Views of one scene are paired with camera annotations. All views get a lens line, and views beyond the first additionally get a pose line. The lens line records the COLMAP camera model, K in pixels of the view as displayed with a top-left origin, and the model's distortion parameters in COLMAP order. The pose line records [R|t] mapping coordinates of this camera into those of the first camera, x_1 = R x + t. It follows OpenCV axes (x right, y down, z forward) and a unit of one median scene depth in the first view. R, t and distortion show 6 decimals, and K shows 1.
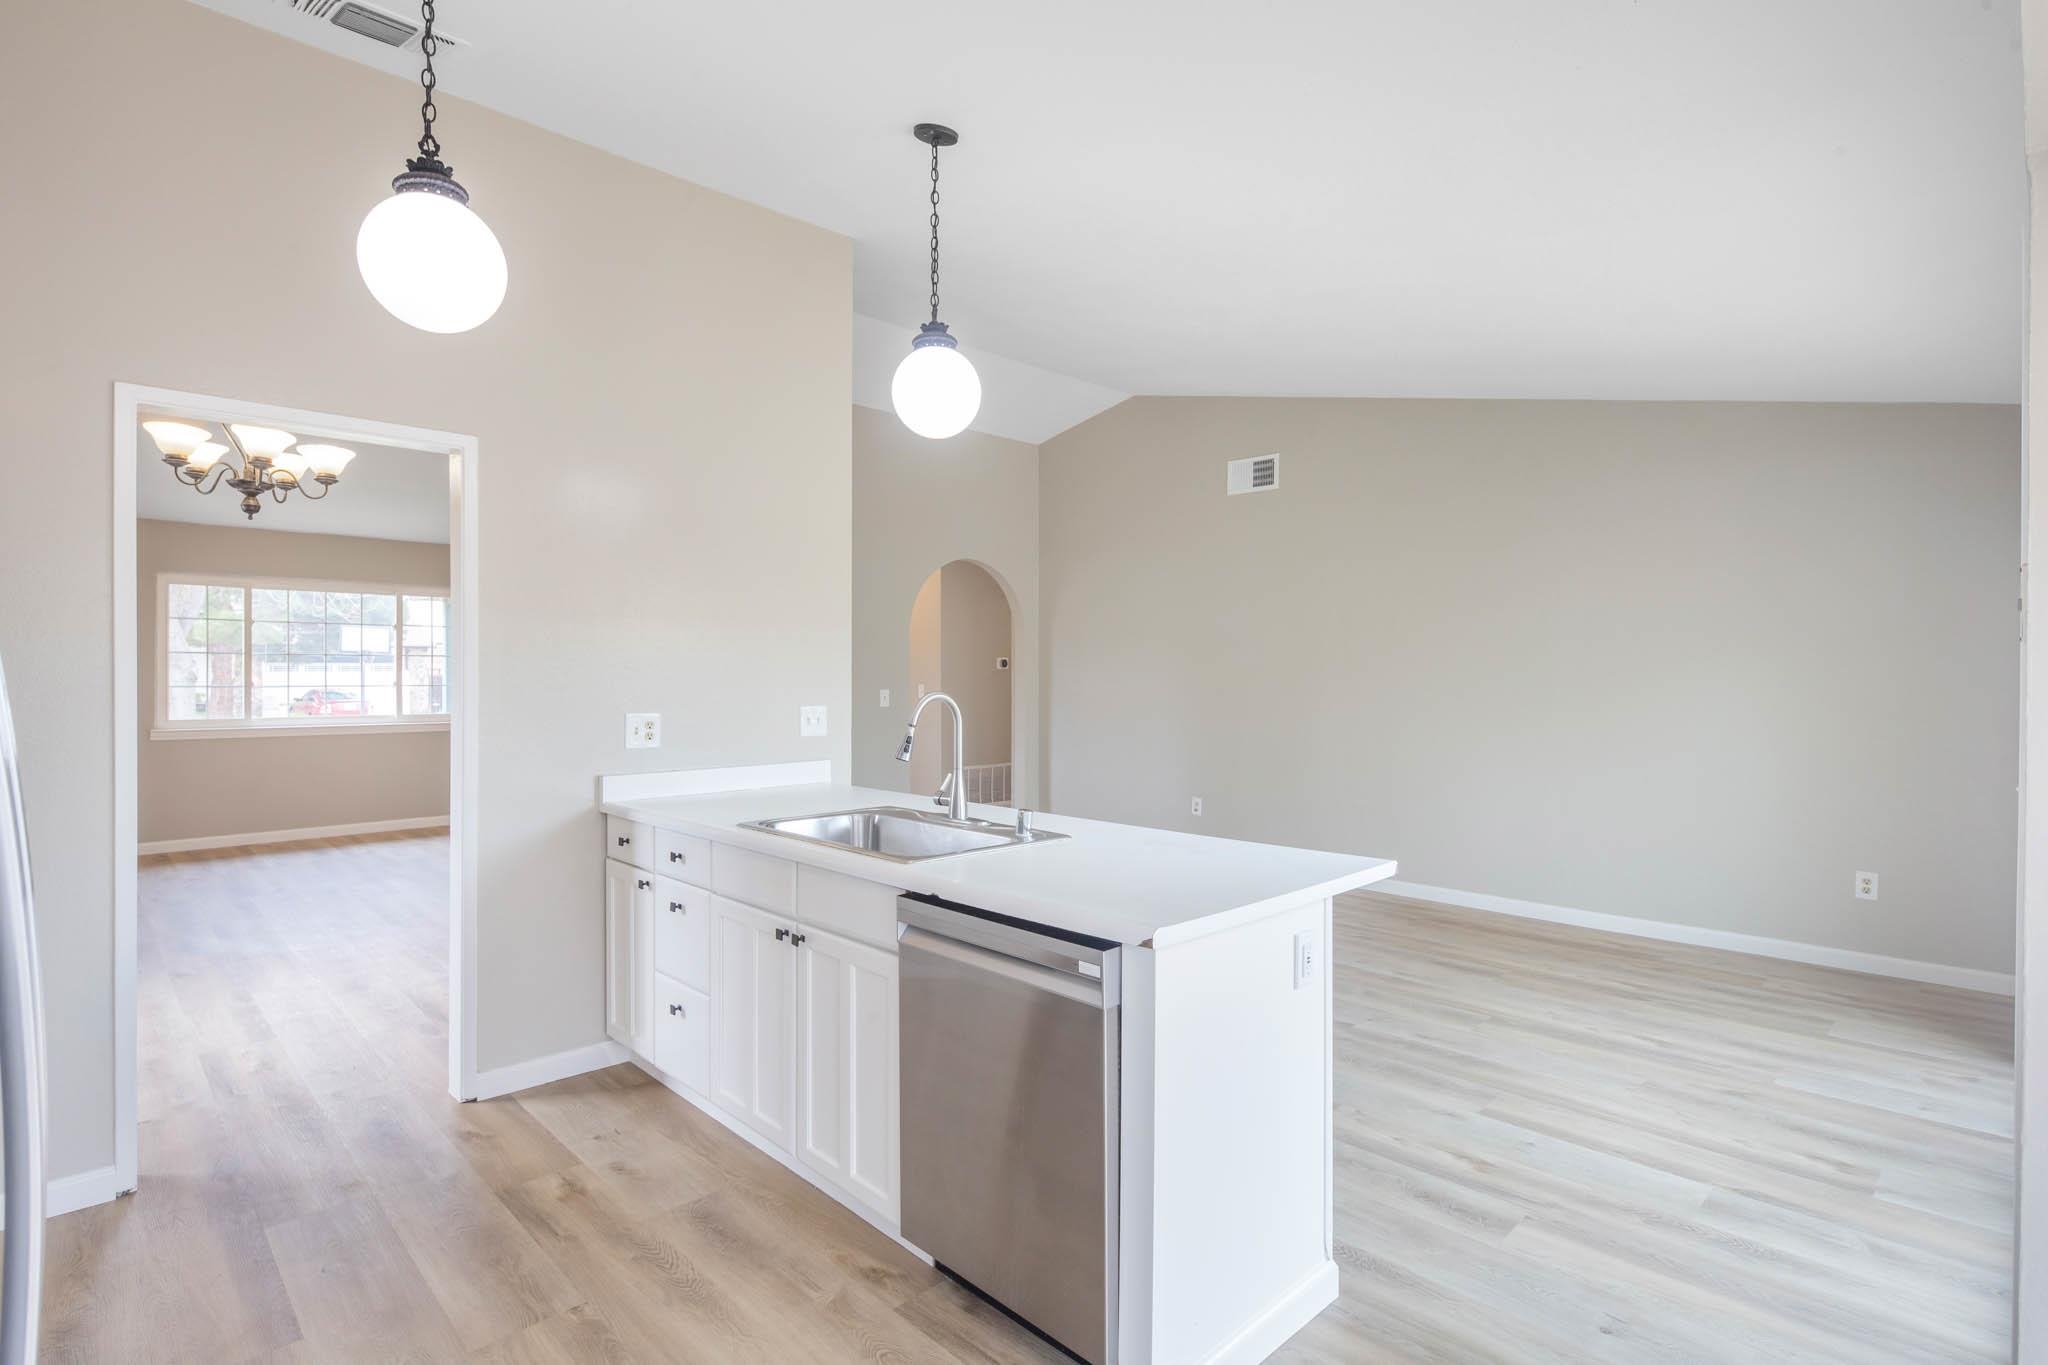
lens RADIAL K [[995.1, 0, 1016.1], [0, 995.1, 677.5], [0, 0, 1]] dist [0.007112, -0.006233]
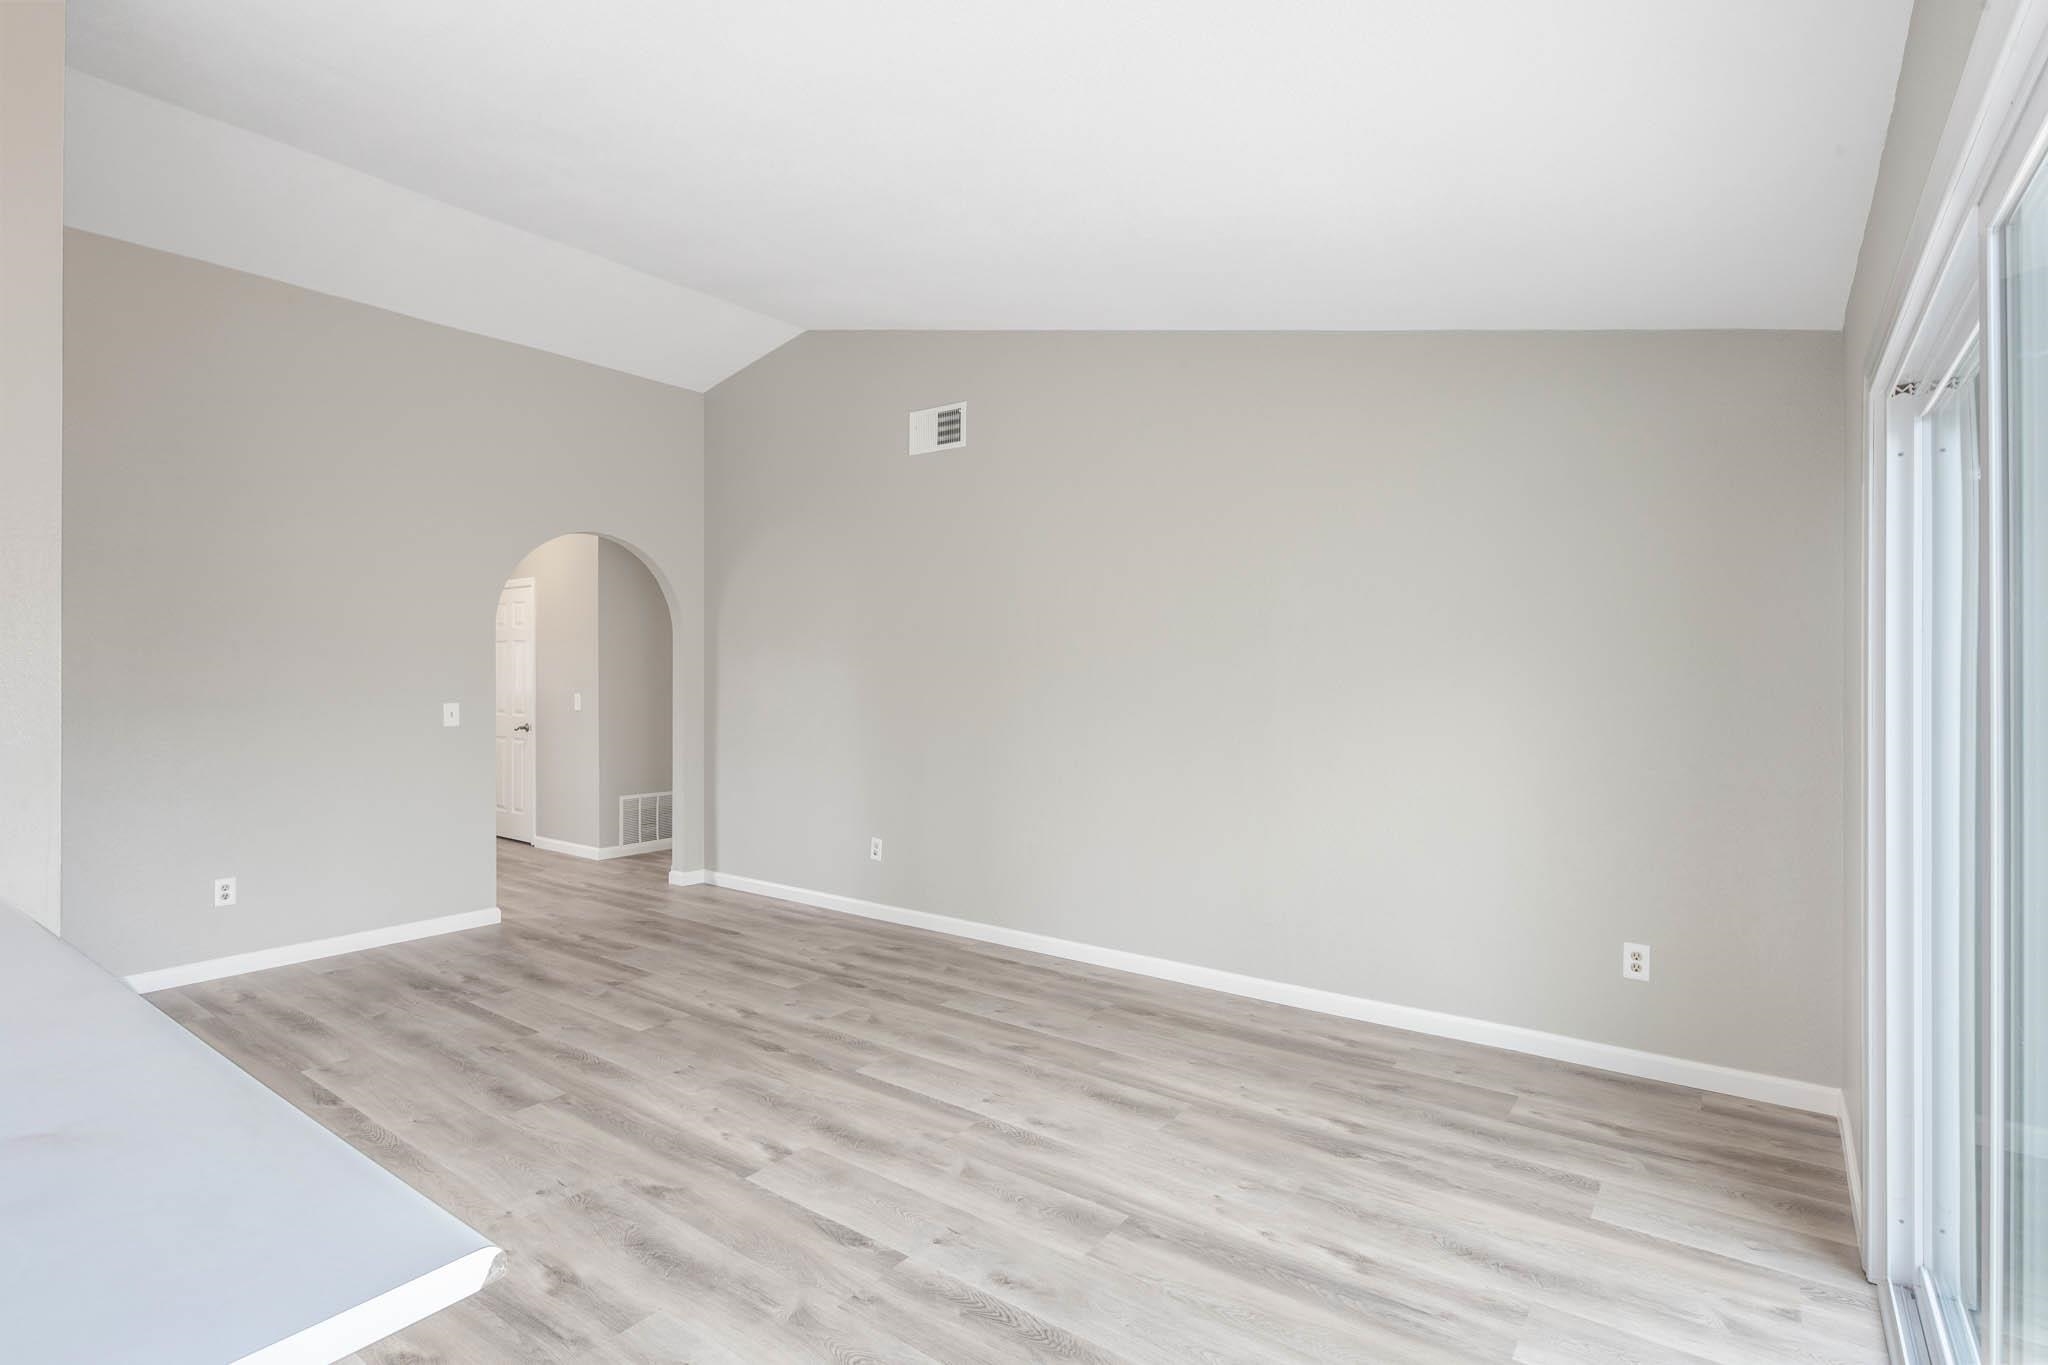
lens RADIAL K [[995.1, 0, 1017.8], [0, 995.1, 666.9], [0, 0, 1]] dist [0.007112, -0.006233]
pose [[0.987060, 0.000341, 0.160352, 0.355447], [0.001469, 0.999937, -0.011166, -0.012286], [-0.160345, 0.011257, 0.986997, 0.431663]]
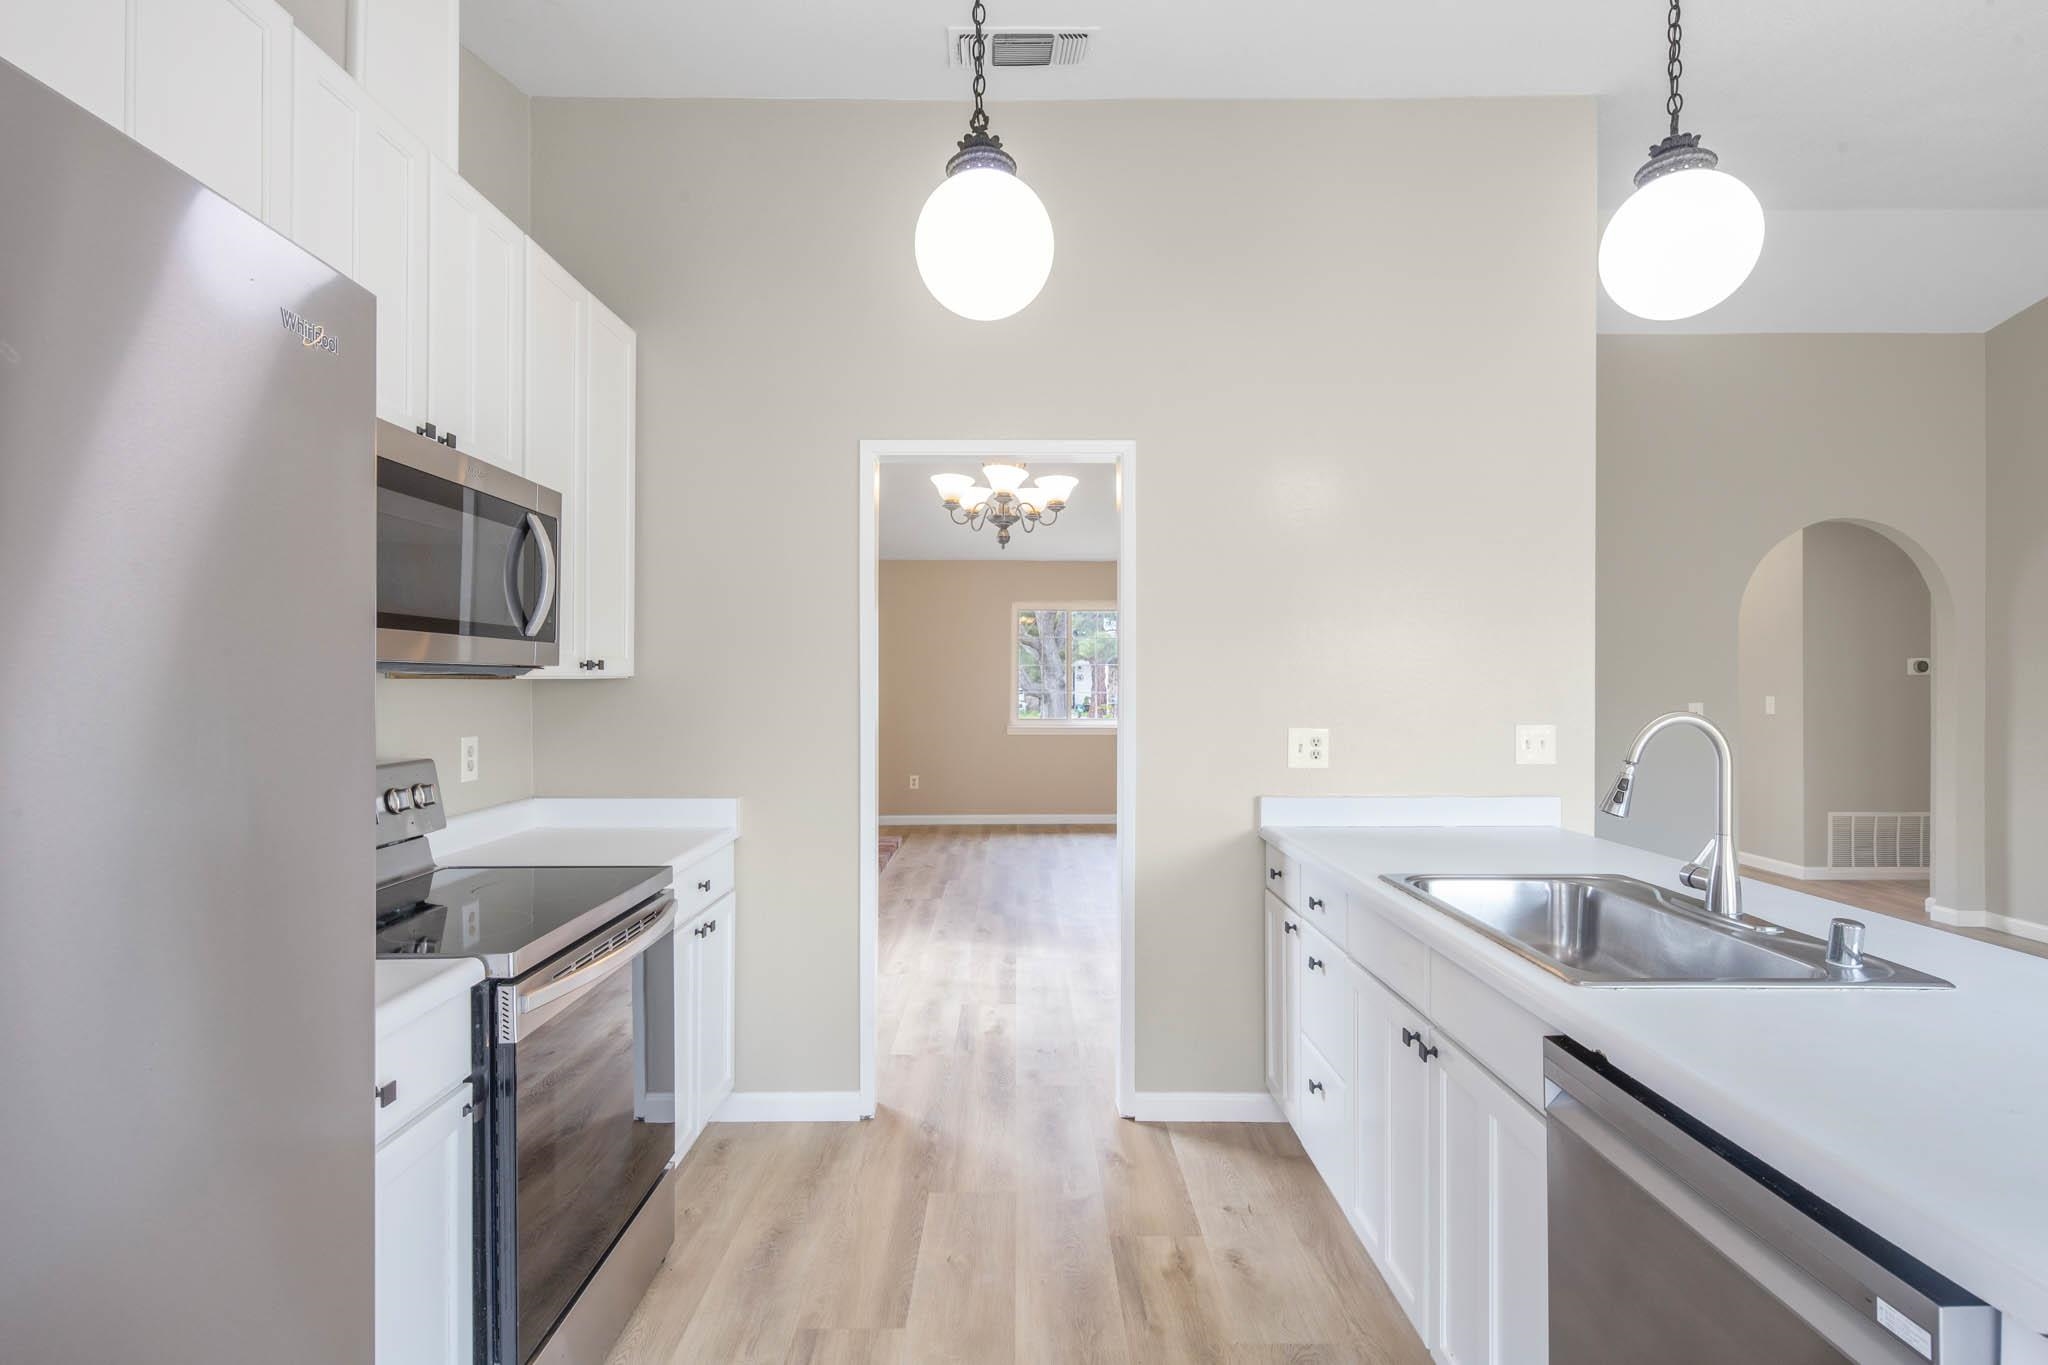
lens RADIAL K [[995.1, 0, 1019.1], [0, 995.1, 683.4], [0, 0, 1]] dist [0.007112, -0.006233]
pose [[0.719284, 0.000842, -0.694715, 0.052796], [-0.001941, 0.999998, -0.000797, -0.002301], [0.694713, 0.001922, 0.719284, 0.207031]]
